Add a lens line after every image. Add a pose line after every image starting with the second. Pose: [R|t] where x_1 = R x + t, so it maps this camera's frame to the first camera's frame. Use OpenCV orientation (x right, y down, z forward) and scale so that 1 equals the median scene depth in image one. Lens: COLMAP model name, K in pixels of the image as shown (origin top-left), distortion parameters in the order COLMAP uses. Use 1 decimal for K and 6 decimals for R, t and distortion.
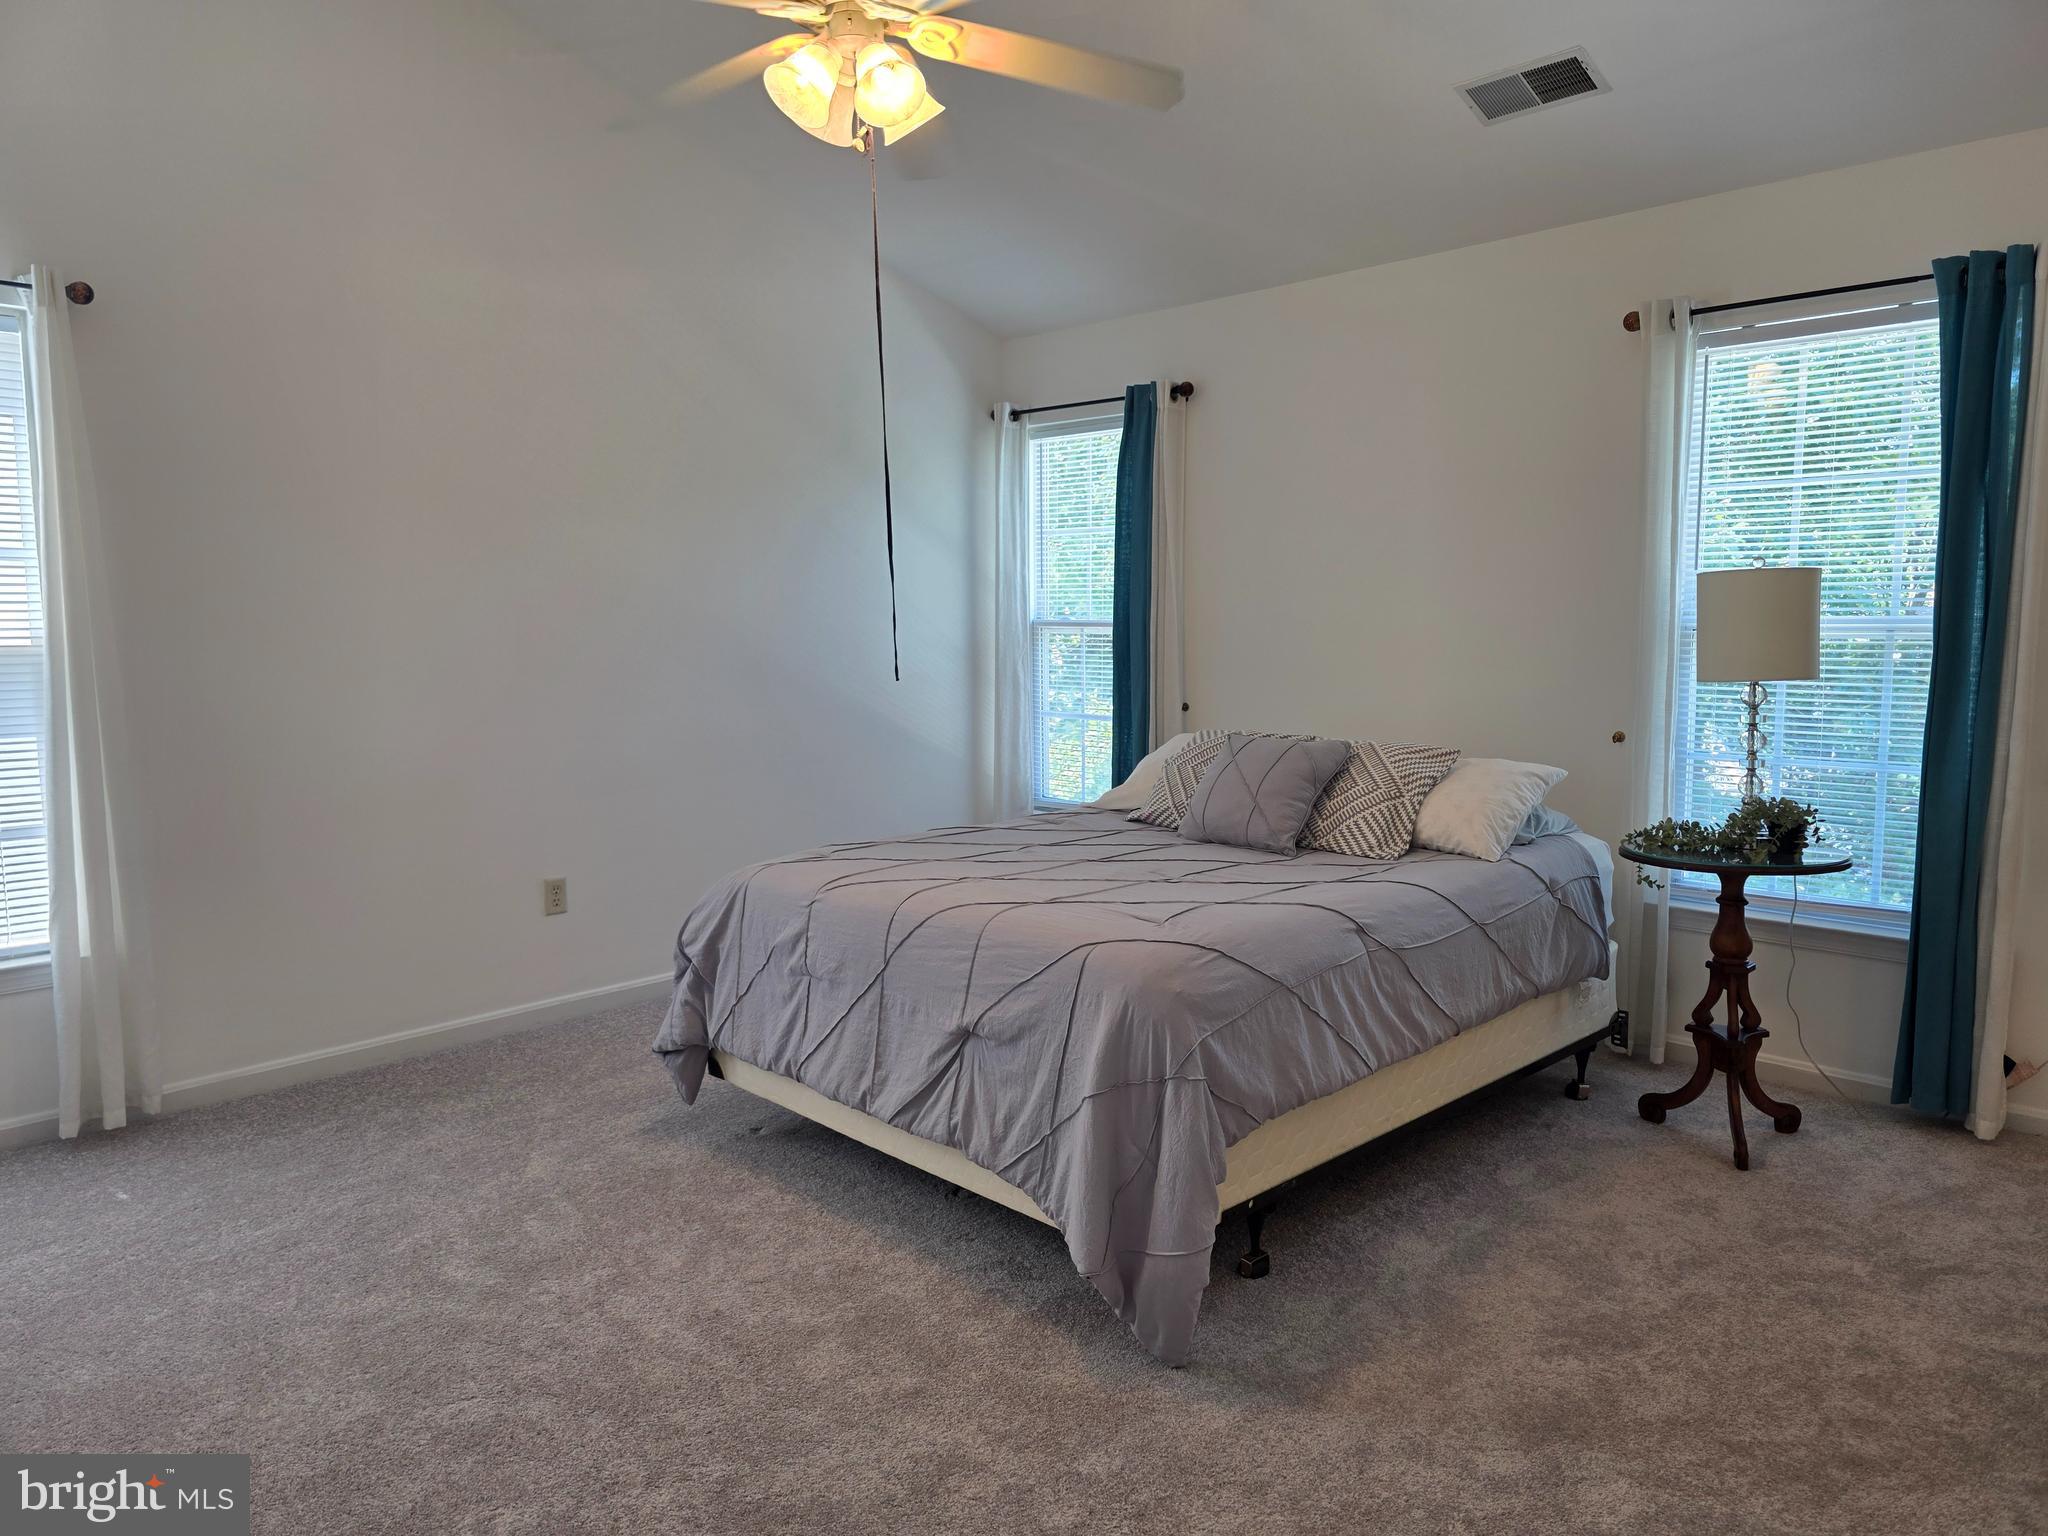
lens RADIAL K [[1467.8, 0, 1024.0], [0, 1467.8, 768.0], [0, 0, 1]] dist [0.103167, 0.000925]
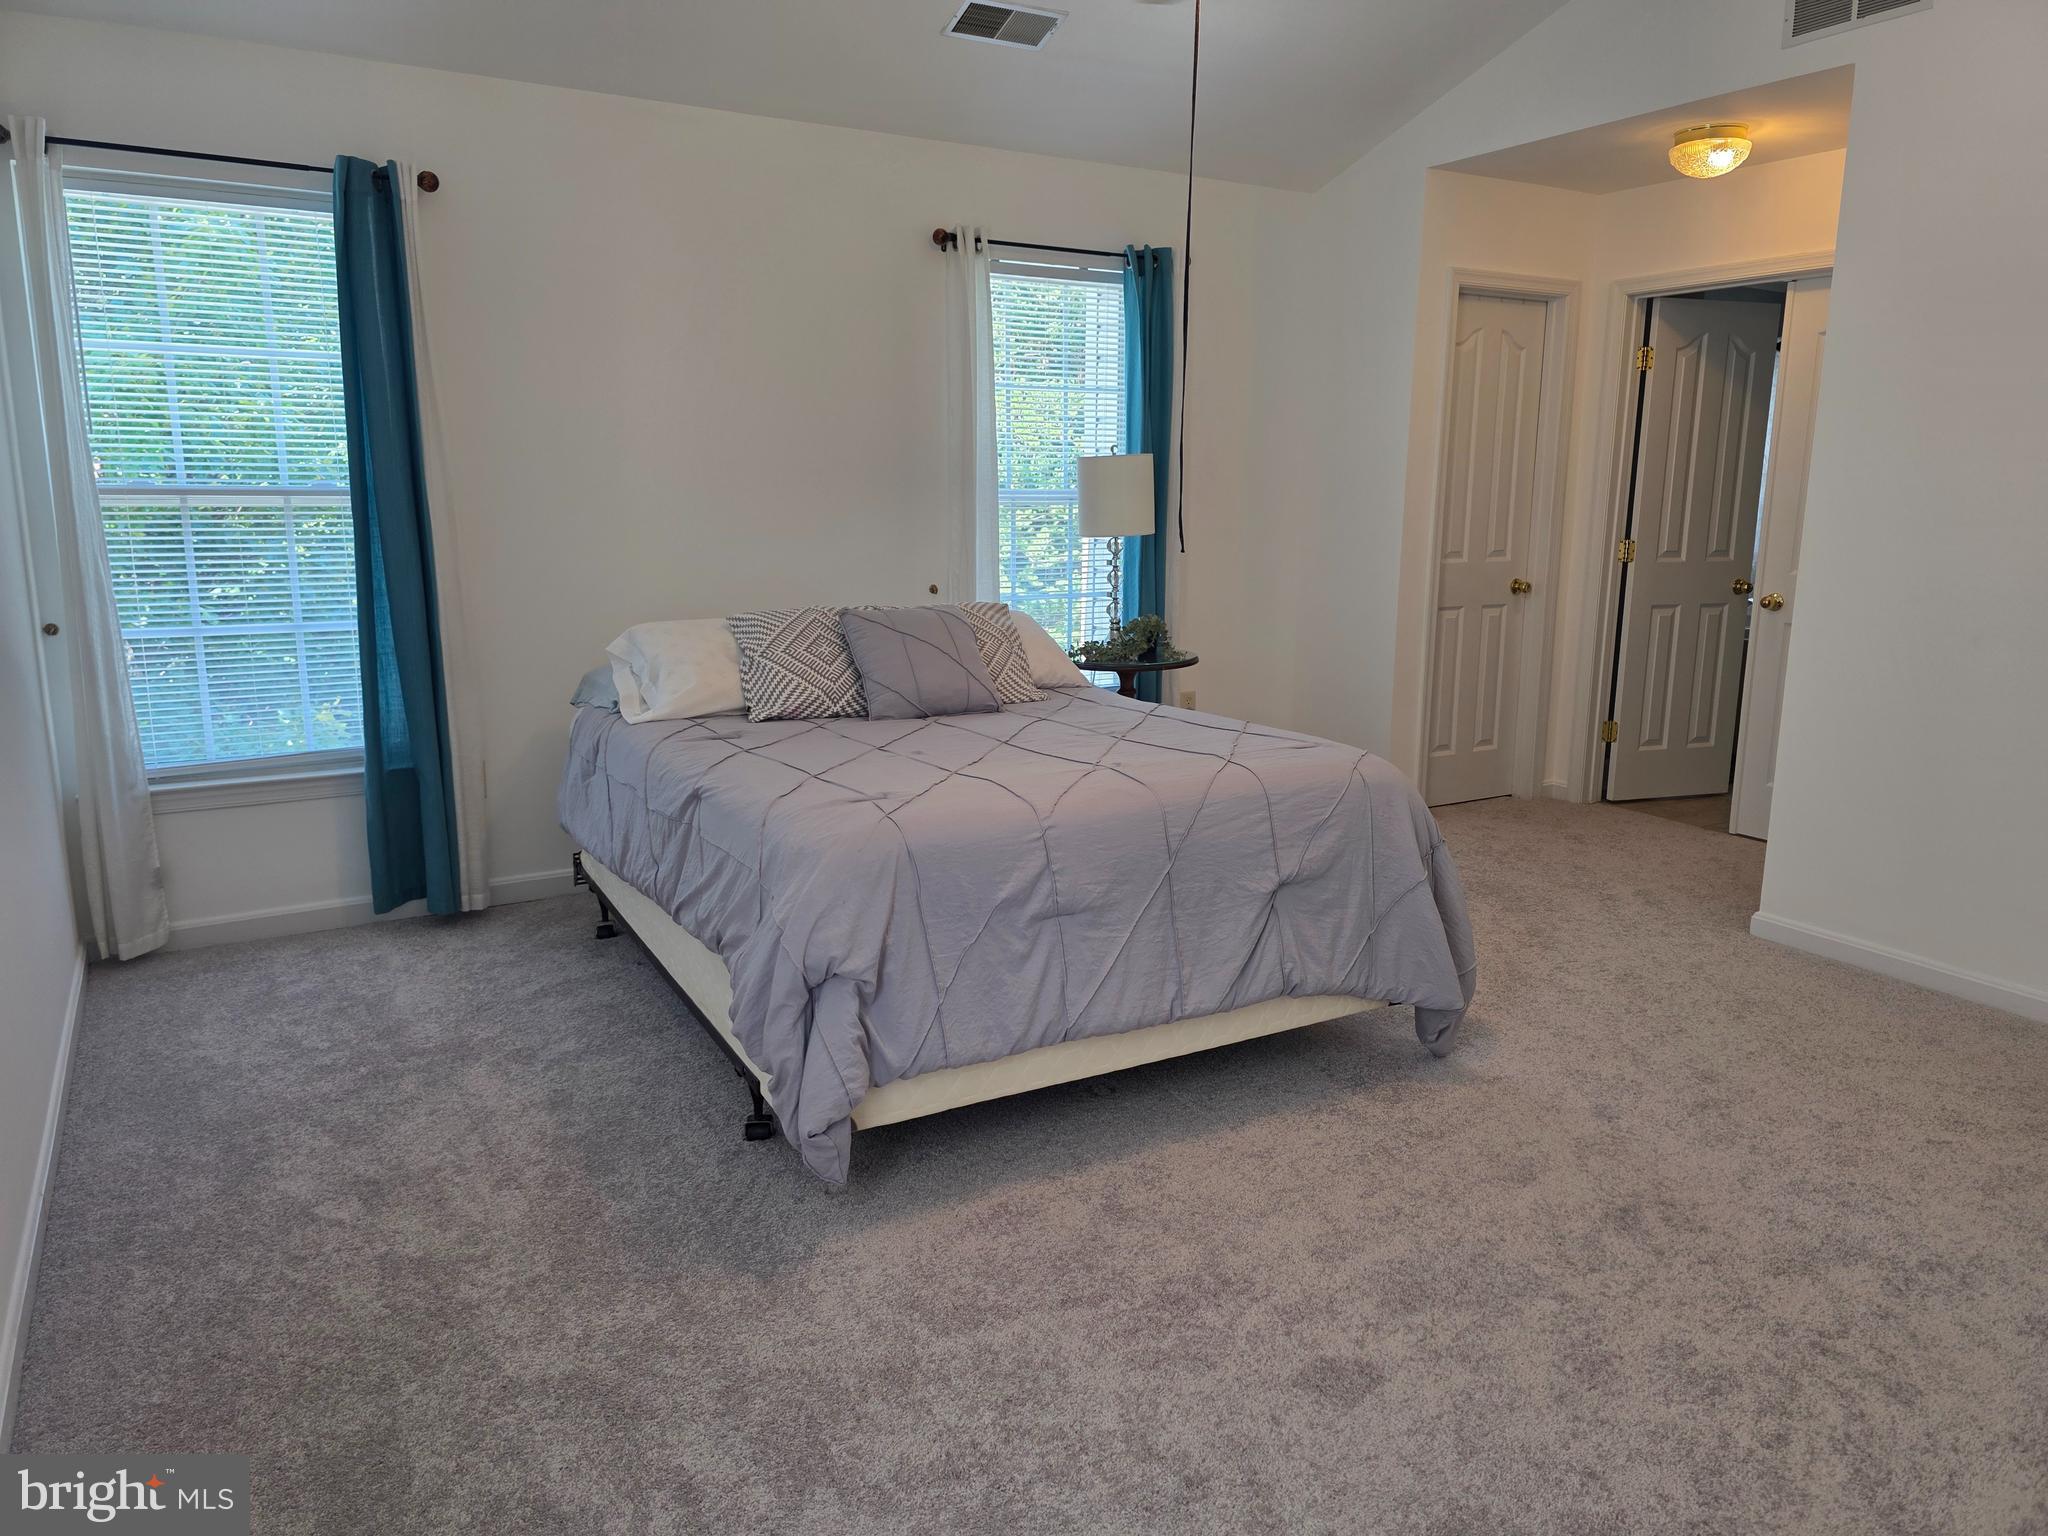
lens RADIAL K [[1391.8, 0, 1024.0], [0, 1391.8, 768.0], [0, 0, 1]] dist [0.095187, -0.096960]
pose [[0.234285, -0.192127, 0.952994, -0.758811], [0.104781, 0.979557, 0.171723, -0.067483], [-0.966505, 0.059623, 0.249626, 0.698630]]
